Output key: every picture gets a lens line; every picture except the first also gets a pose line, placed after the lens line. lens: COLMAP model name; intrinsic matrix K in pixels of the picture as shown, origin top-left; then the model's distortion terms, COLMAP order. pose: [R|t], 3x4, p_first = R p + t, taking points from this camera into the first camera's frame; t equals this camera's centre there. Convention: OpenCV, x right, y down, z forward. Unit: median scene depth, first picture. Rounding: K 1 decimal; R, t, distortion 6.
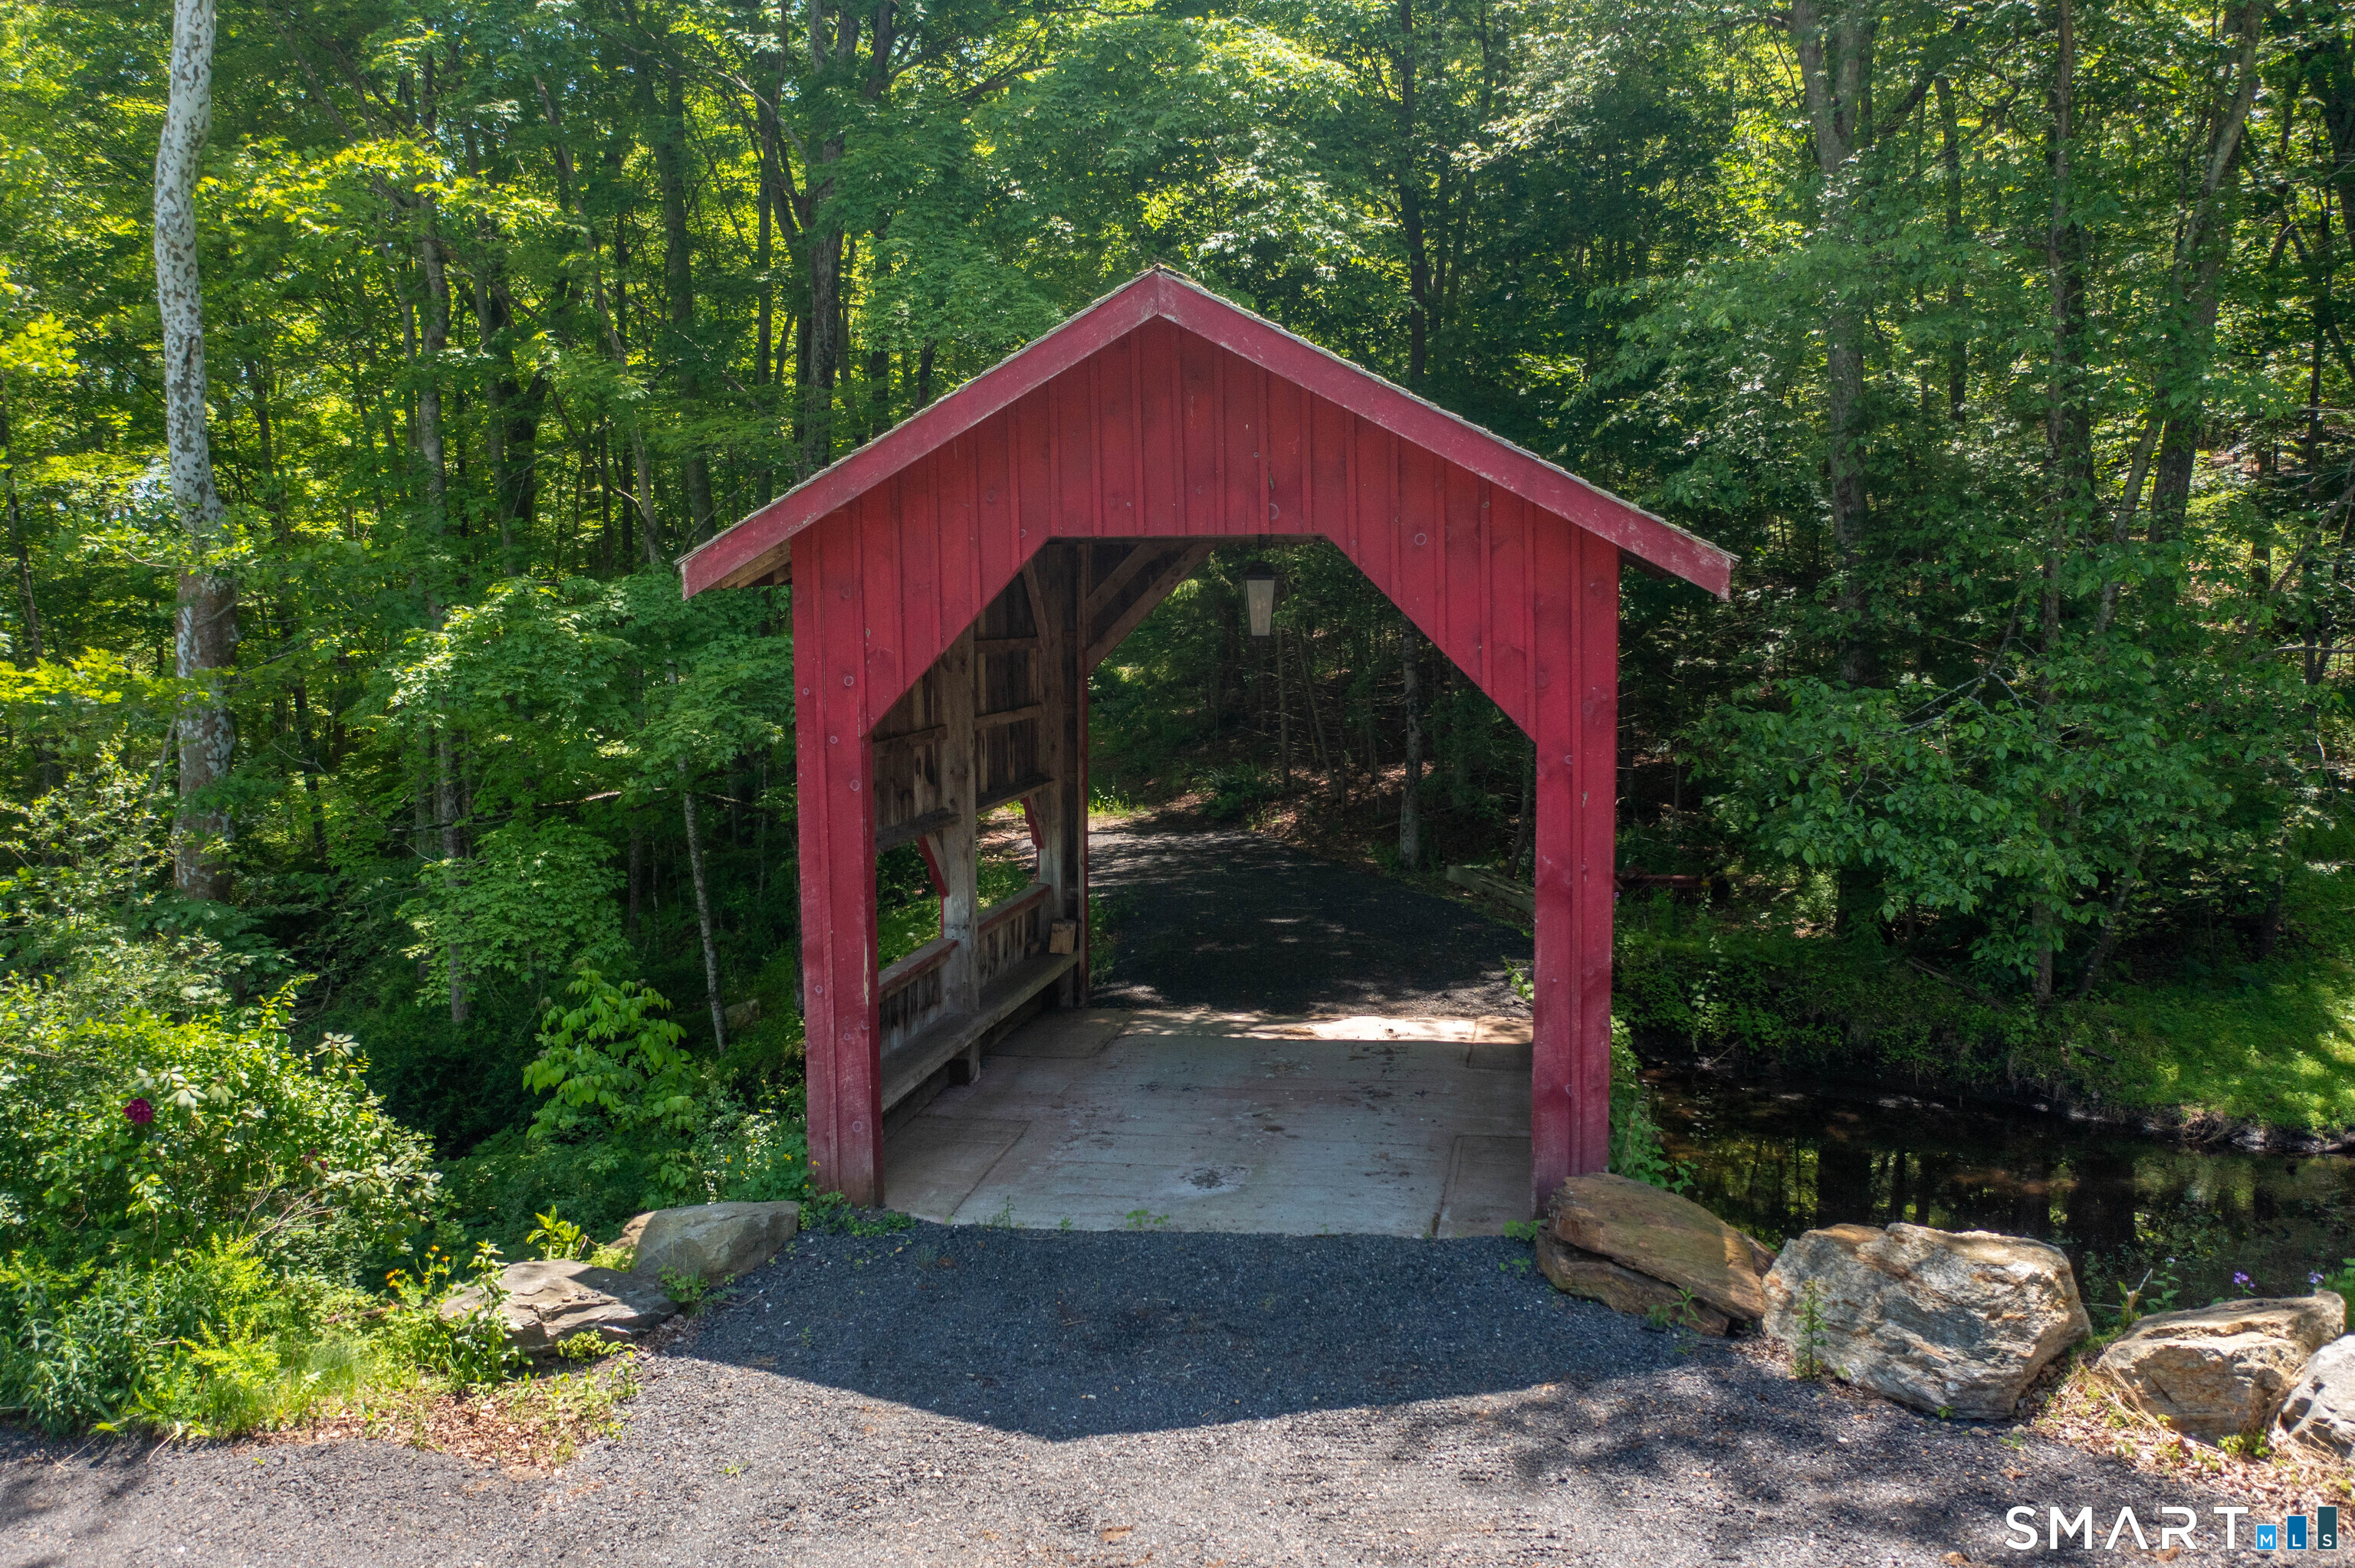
lens RADIAL K [[1846.4, 0, 1177.5], [0, 1846.4, 784.0], [0, 0, 1]] dist [-0.037631, 0.007880]
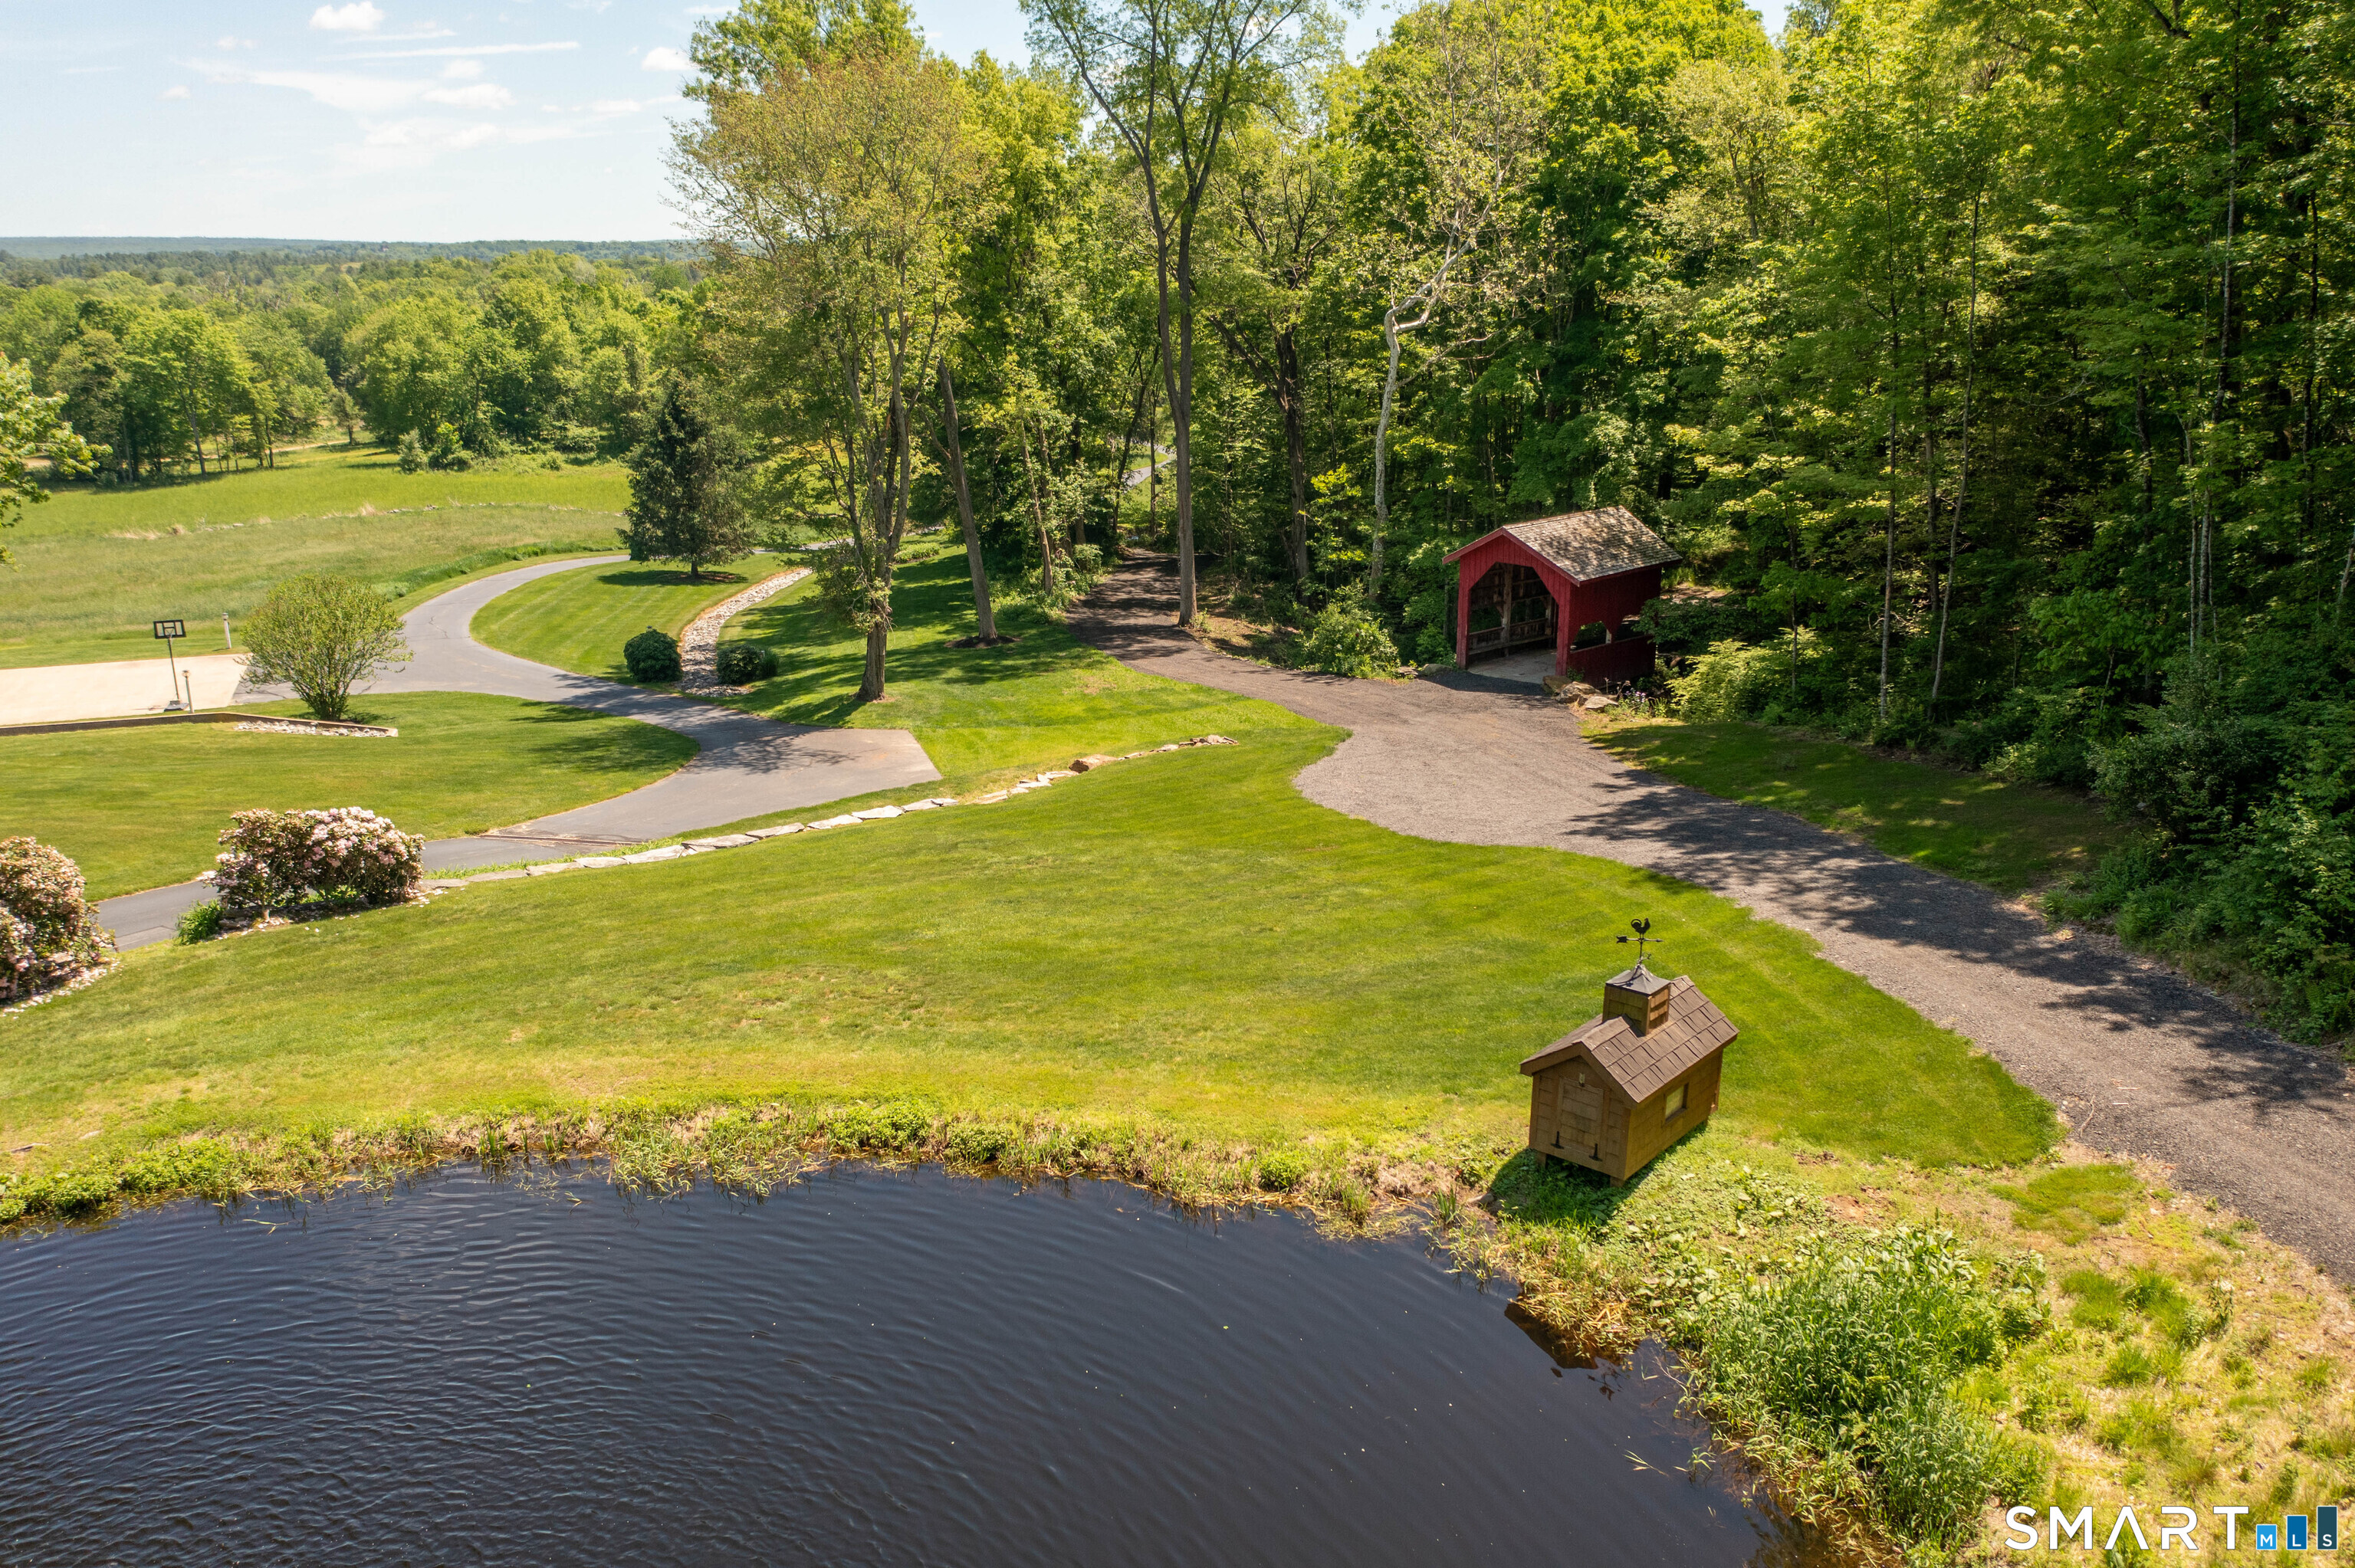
lens RADIAL K [[1846.4, 0, 1177.5], [0, 1846.4, 784.0], [0, 0, 1]] dist [-0.037631, 0.007880]
pose [[0.809215, 0.167389, -0.563163, 2.545994], [-0.066359, 0.978461, 0.195476, -0.517110], [0.583753, -0.120811, 0.802893, -4.441477]]
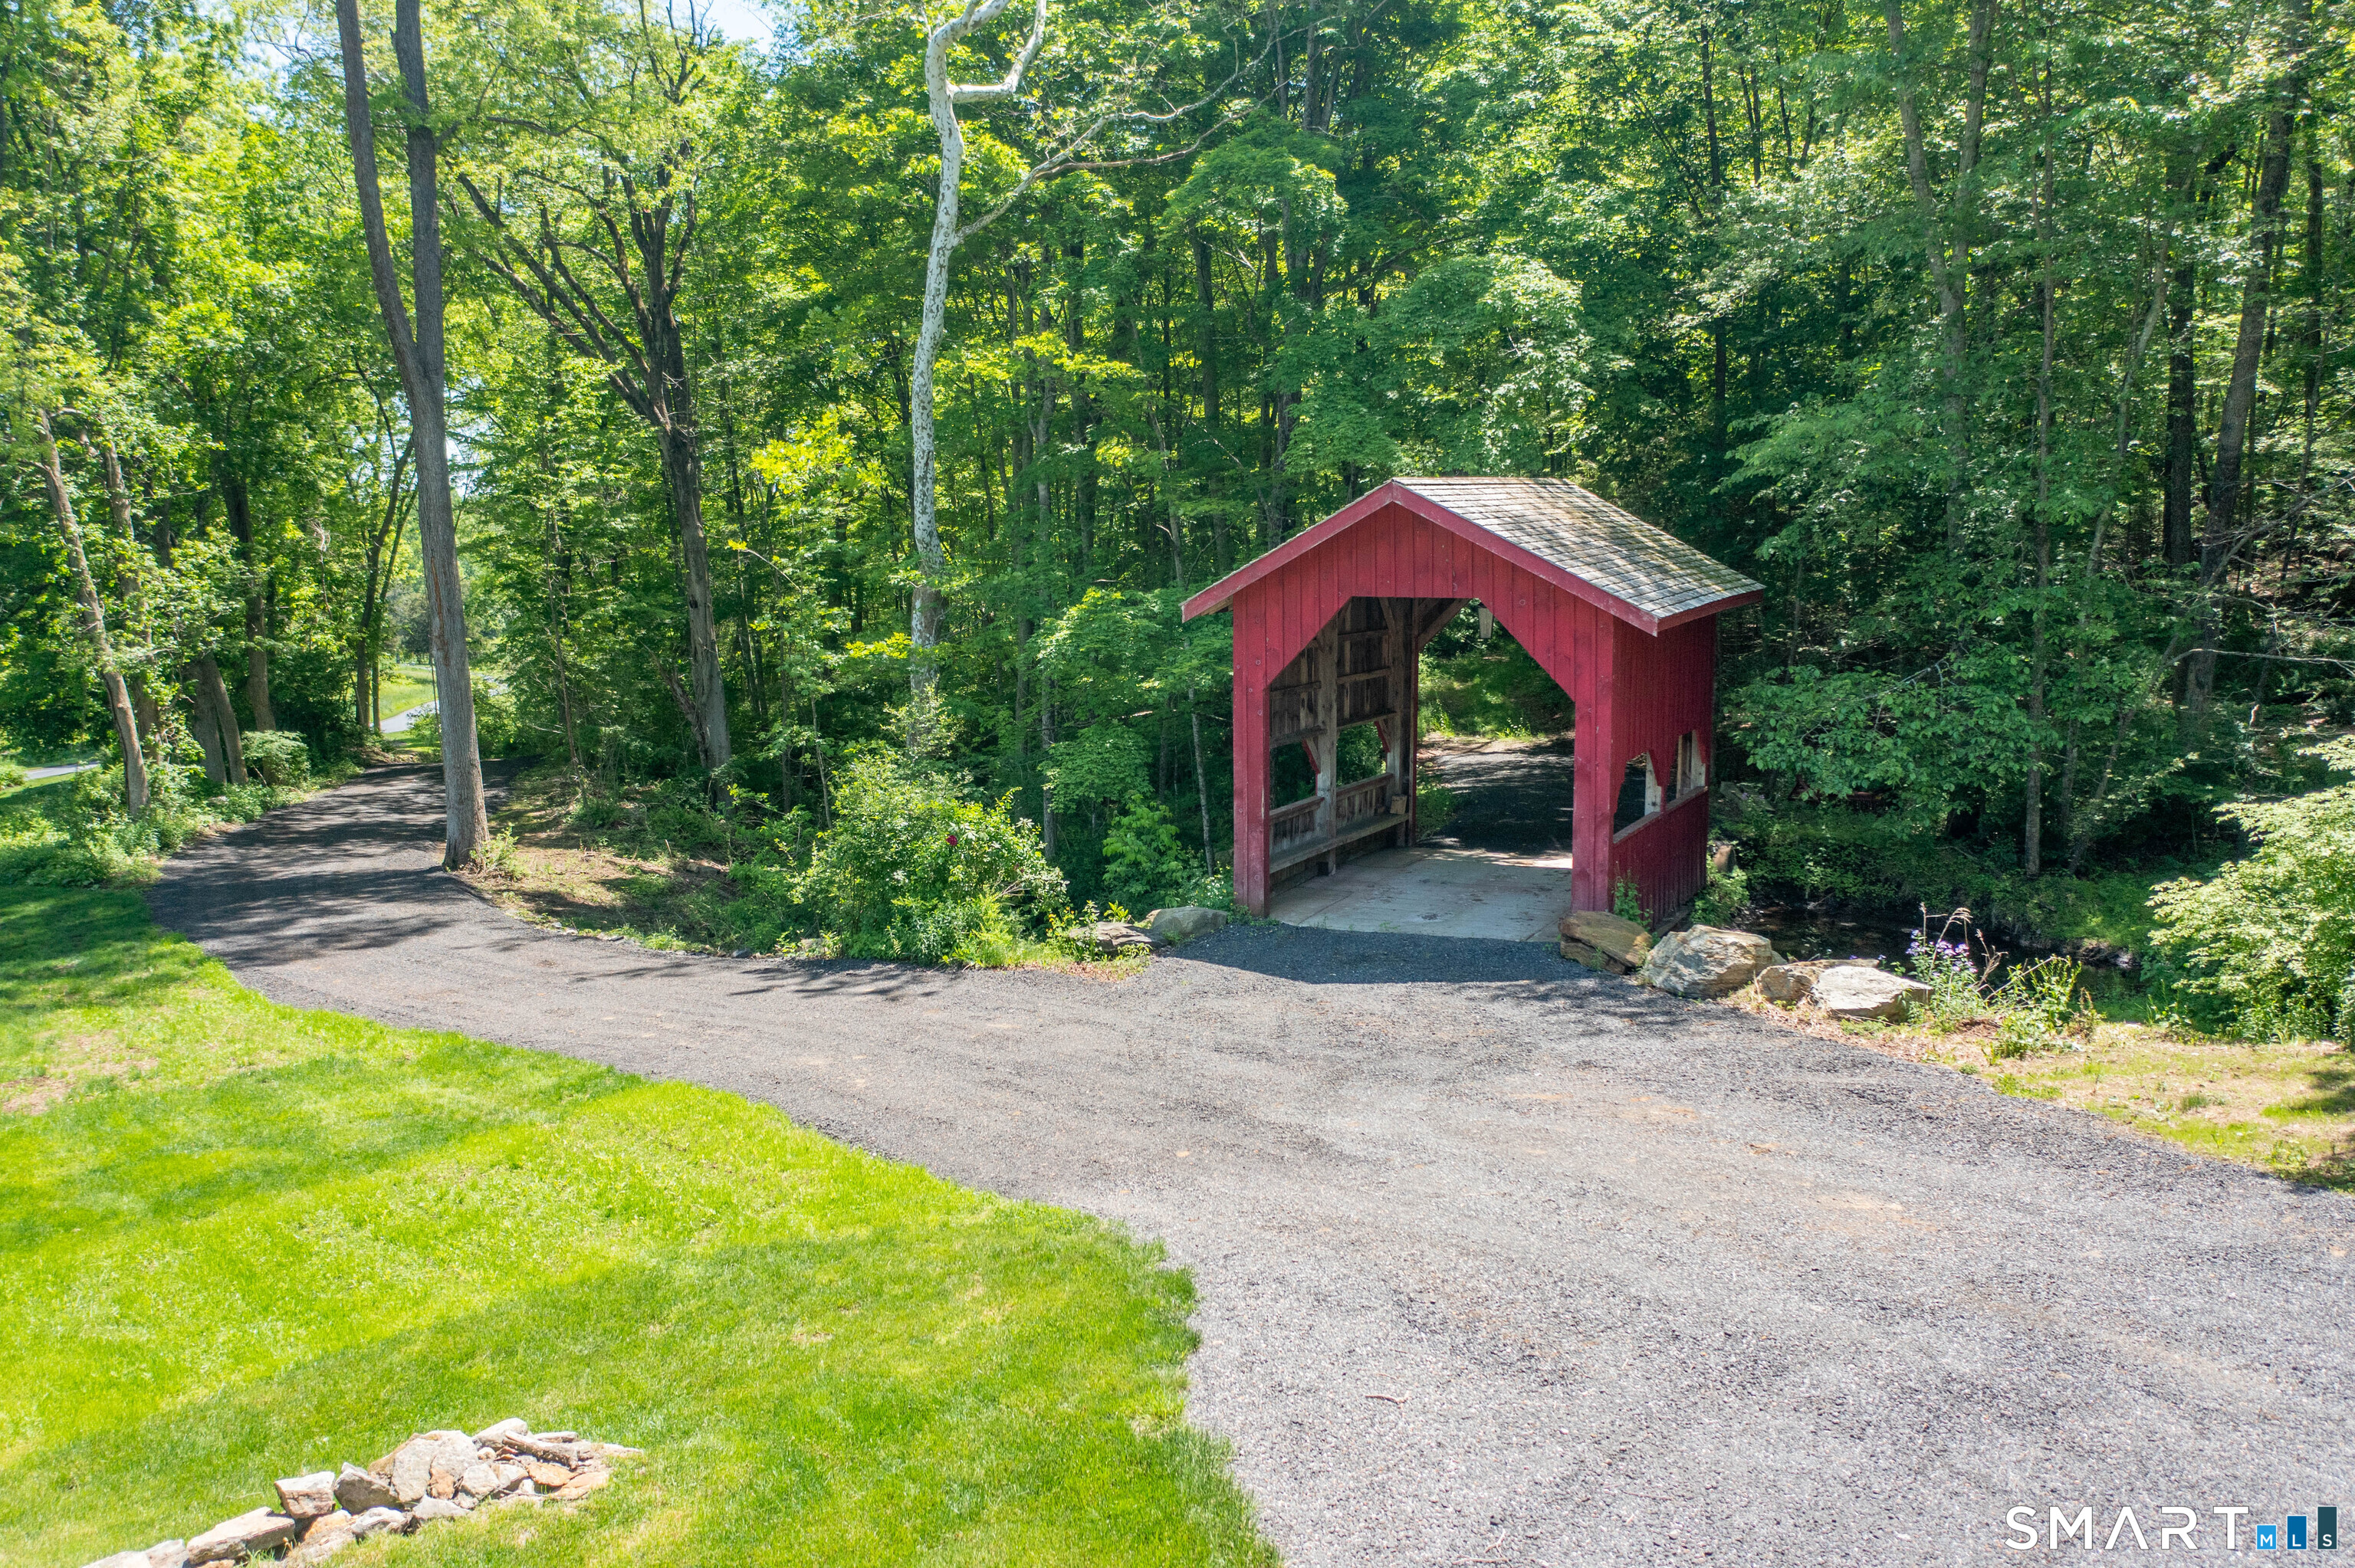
lens RADIAL K [[1846.4, 0, 1177.5], [0, 1846.4, 784.0], [0, 0, 1]] dist [-0.037631, 0.007880]
pose [[0.959791, 0.039899, -0.277864, 0.324691], [-0.028793, 0.998619, 0.043938, -0.007468], [0.279234, -0.034171, 0.959615, -1.049899]]
